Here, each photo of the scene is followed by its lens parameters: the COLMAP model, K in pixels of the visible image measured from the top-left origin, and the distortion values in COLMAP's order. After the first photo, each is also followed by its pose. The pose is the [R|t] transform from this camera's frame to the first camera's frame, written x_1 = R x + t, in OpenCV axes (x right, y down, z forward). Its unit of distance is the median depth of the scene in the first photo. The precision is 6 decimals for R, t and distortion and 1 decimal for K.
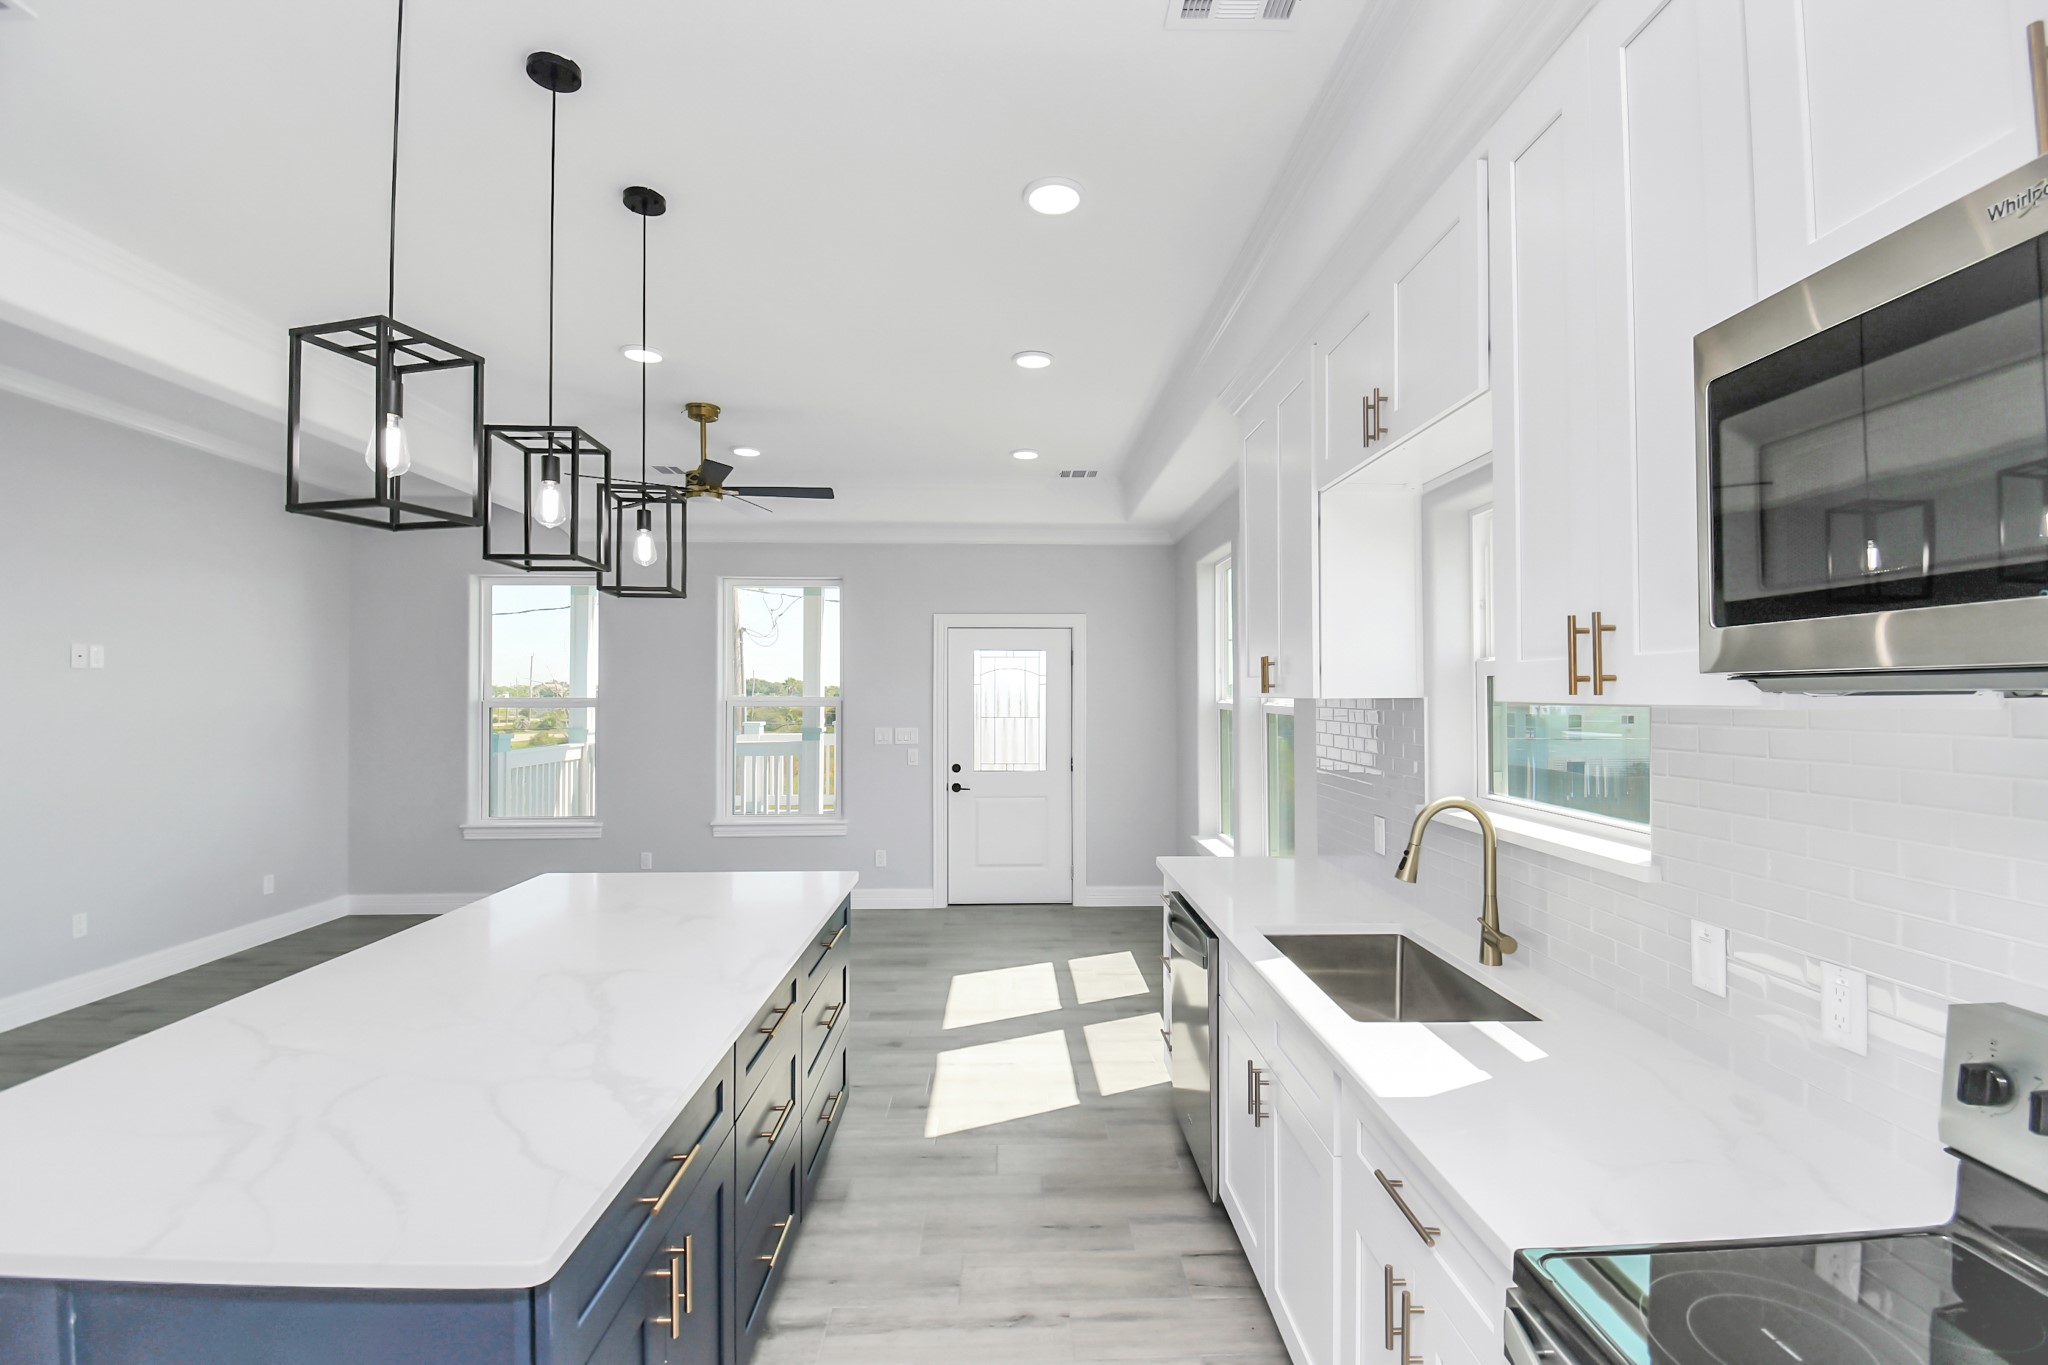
lens RADIAL K [[884.0, 0, 1024.0], [0, 884.0, 682.5], [0, 0, 1]] dist [0.008683, -0.000505]
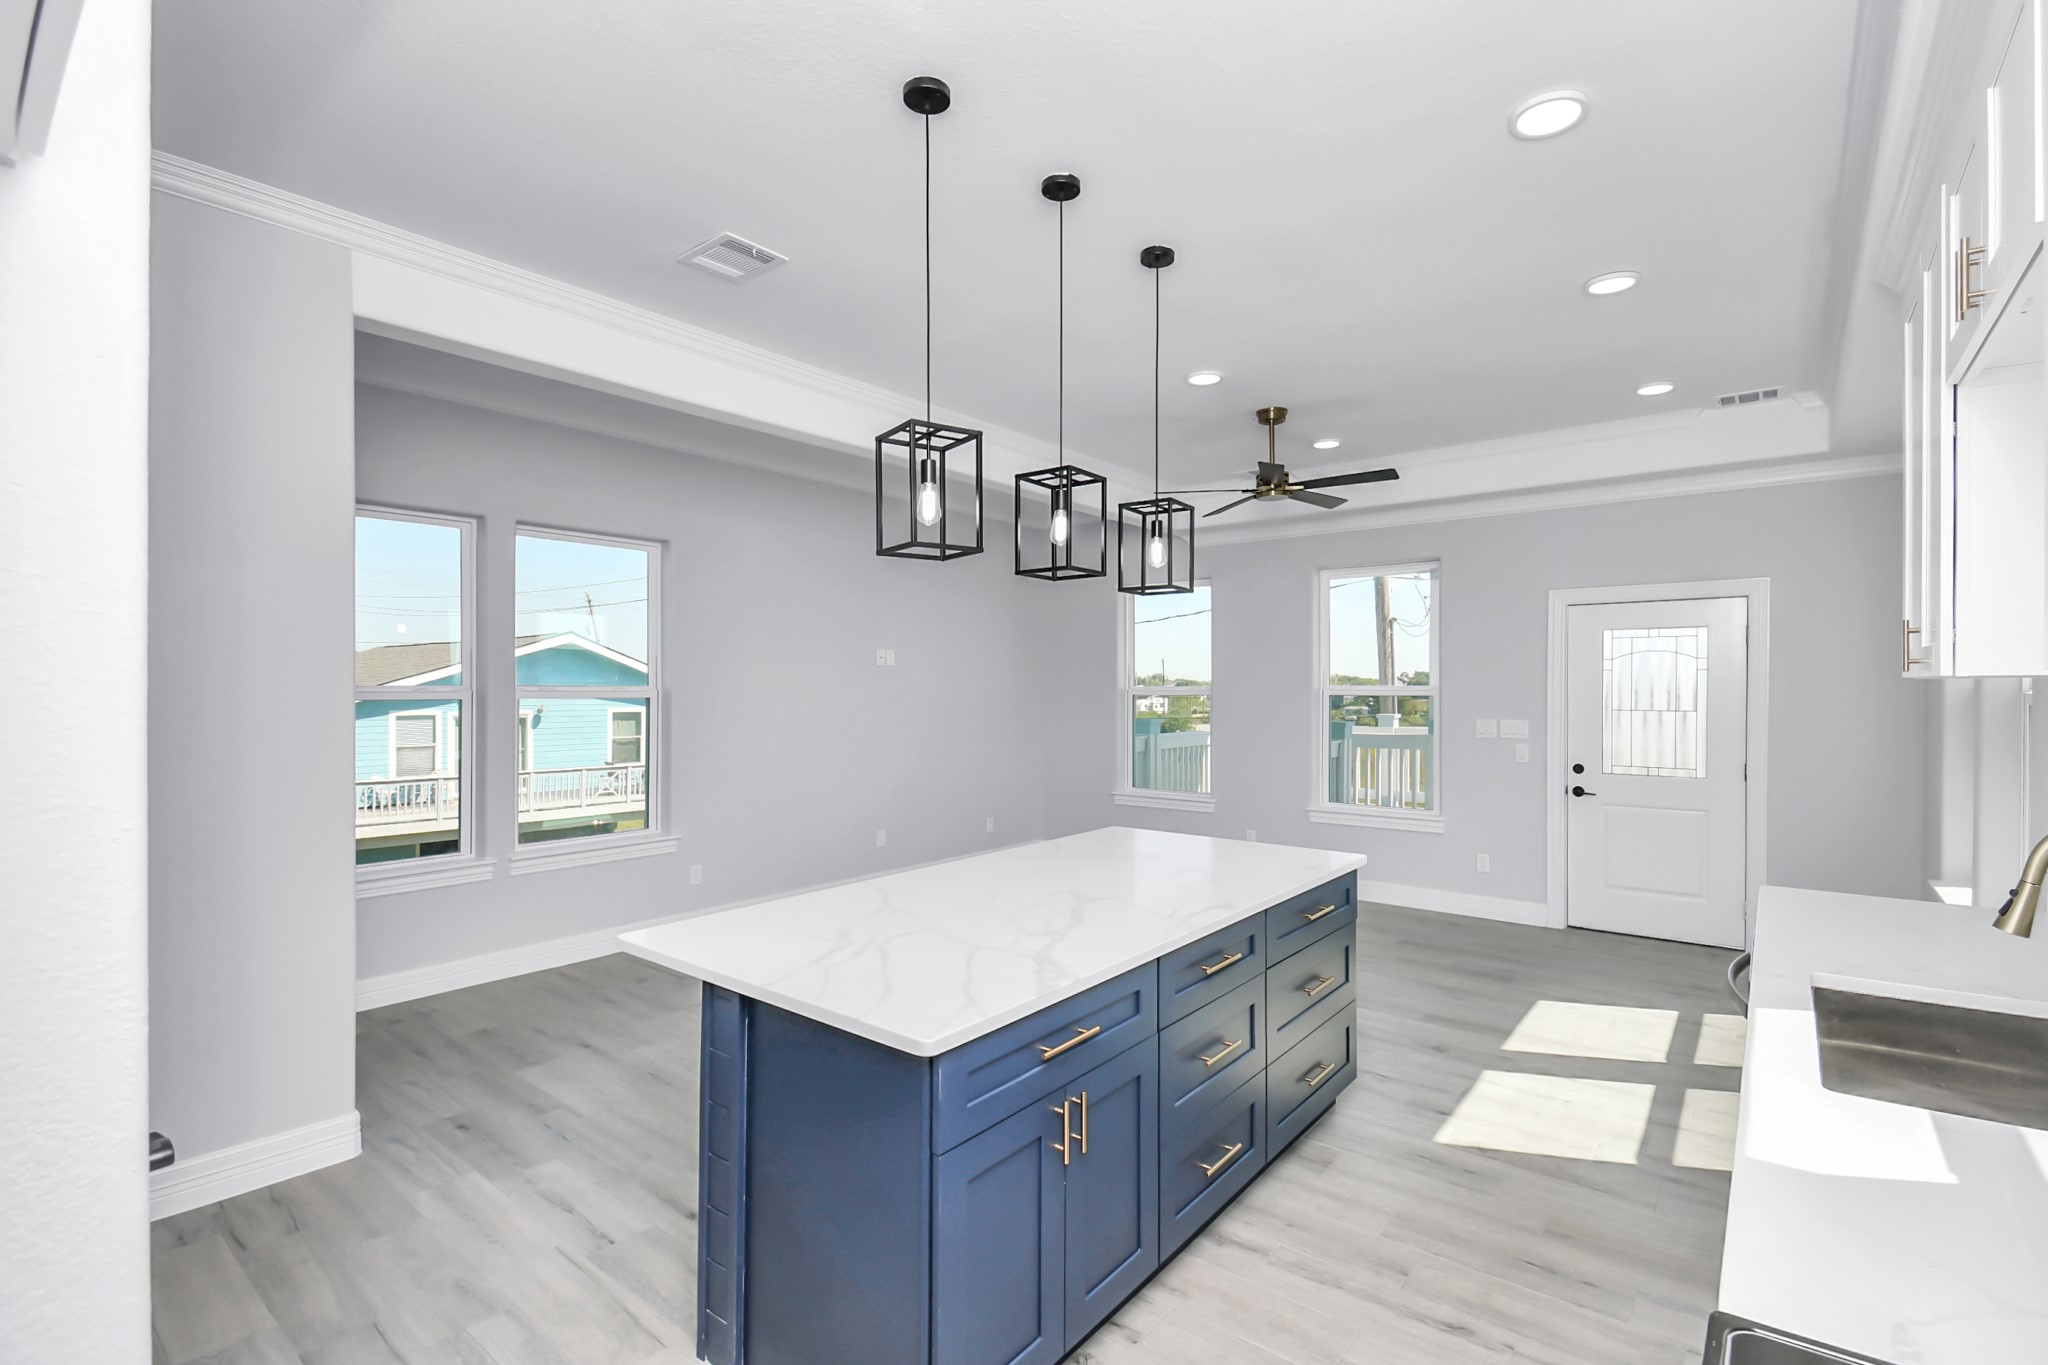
lens RADIAL K [[917.7, 0, 1064.3], [0, 917.7, 682.1], [0, 0, 1]] dist [0.038301, -0.035107]
pose [[0.775140, -0.003057, -0.631782, 0.179062], [0.006800, 0.999971, 0.003504, 0.010800], [0.631753, -0.007012, 0.775138, -0.018497]]
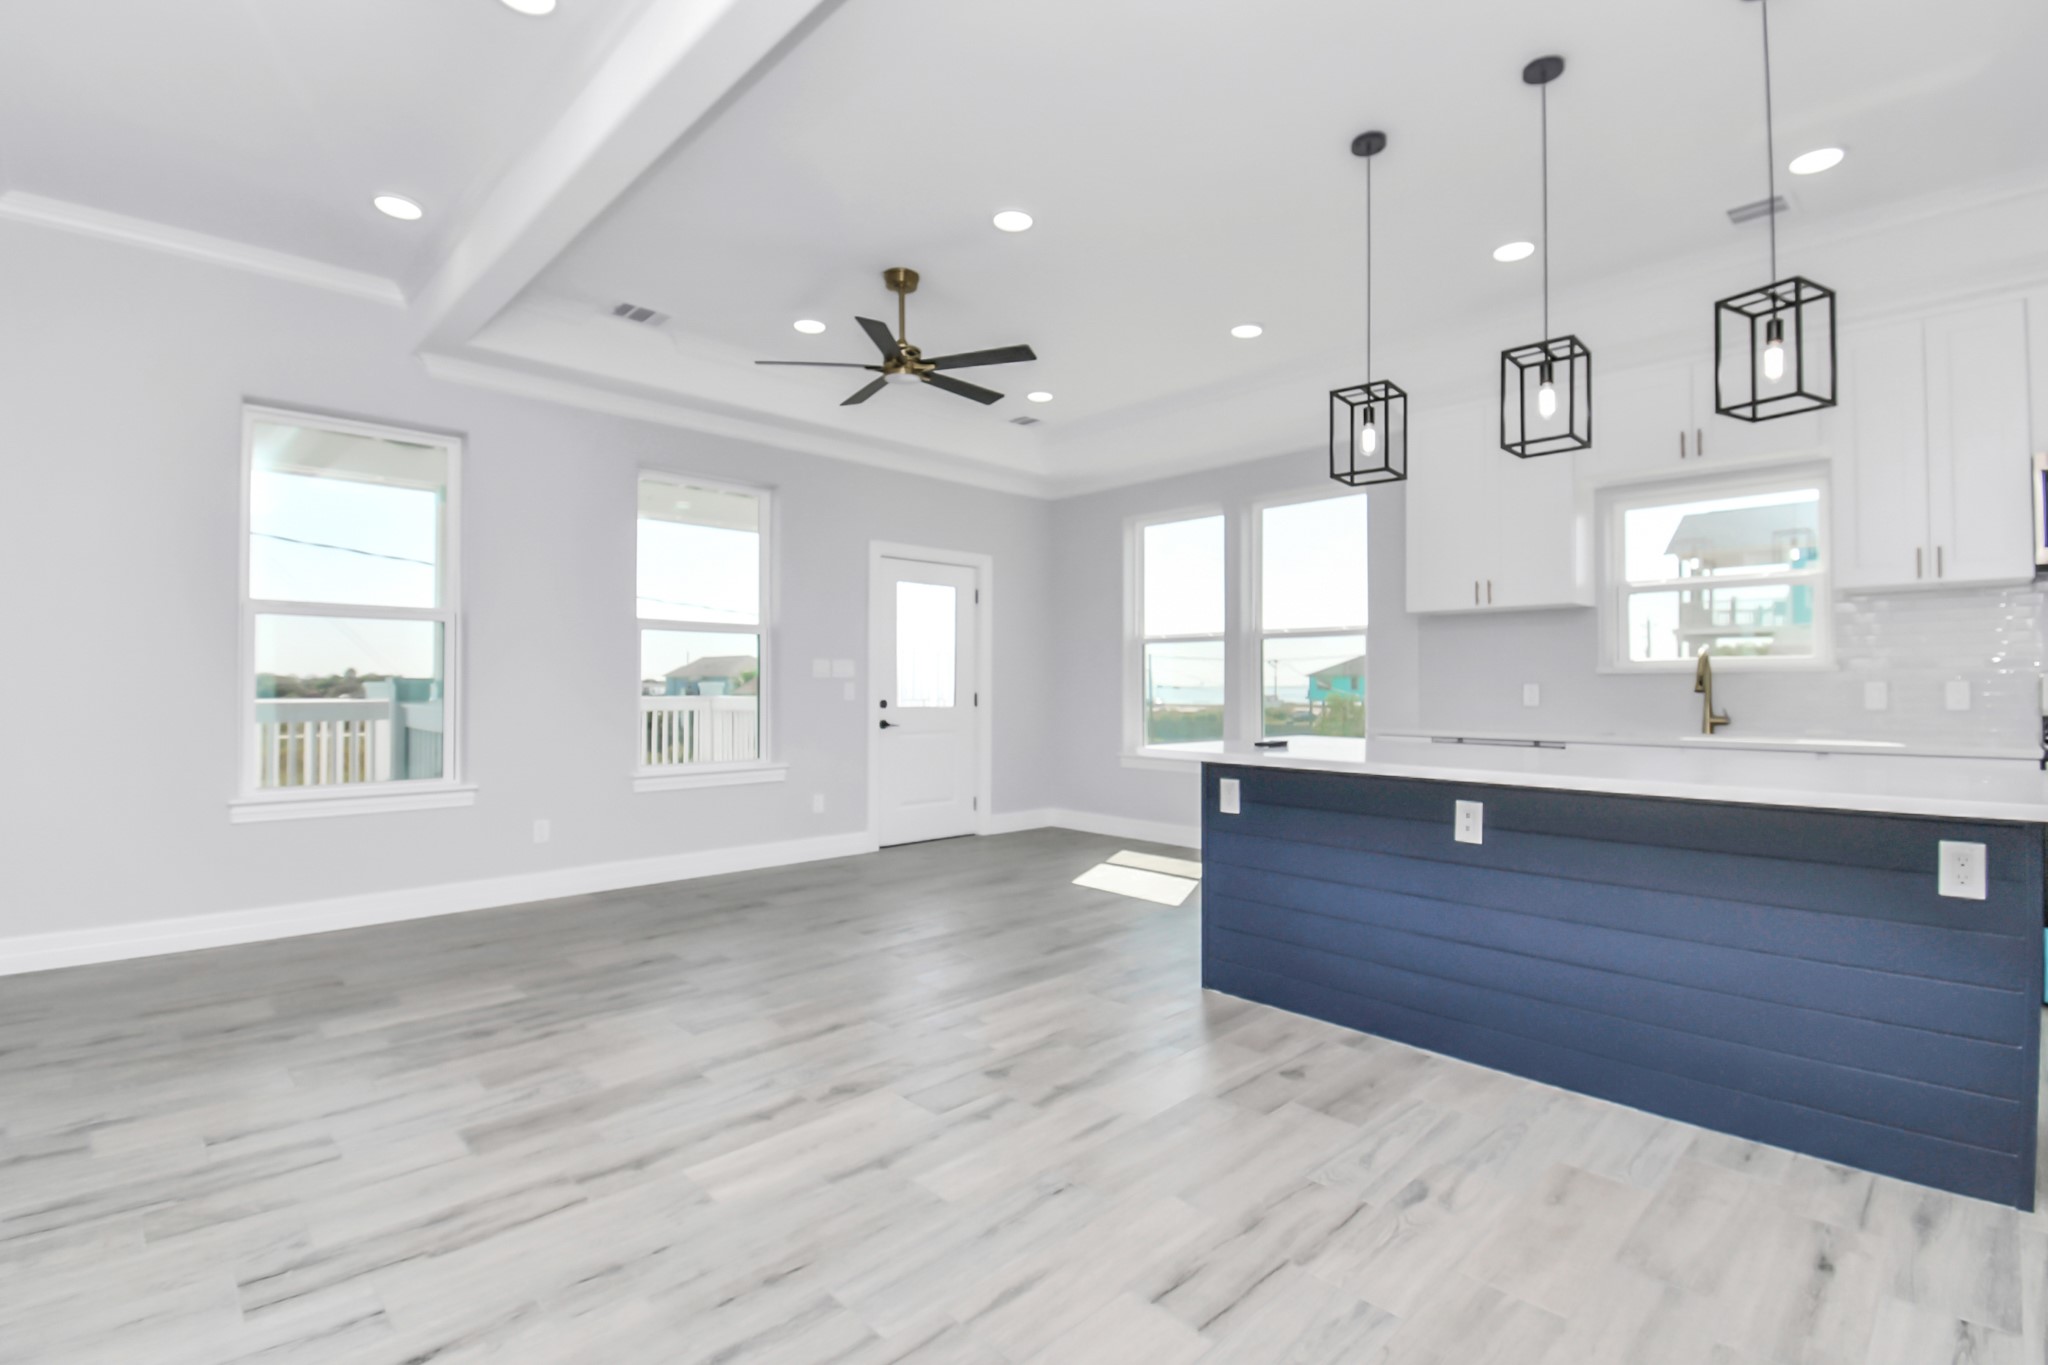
lens RADIAL K [[959.8, 0, 969.5], [0, 959.8, 678.3], [0, 0, 1]] dist [0.030213, -0.029939]
pose [[0.754350, 0.011865, 0.656365, -1.175760], [-0.009689, 0.999929, -0.006939, 0.129054], [-0.656400, -0.001125, 0.754412, 0.270637]]
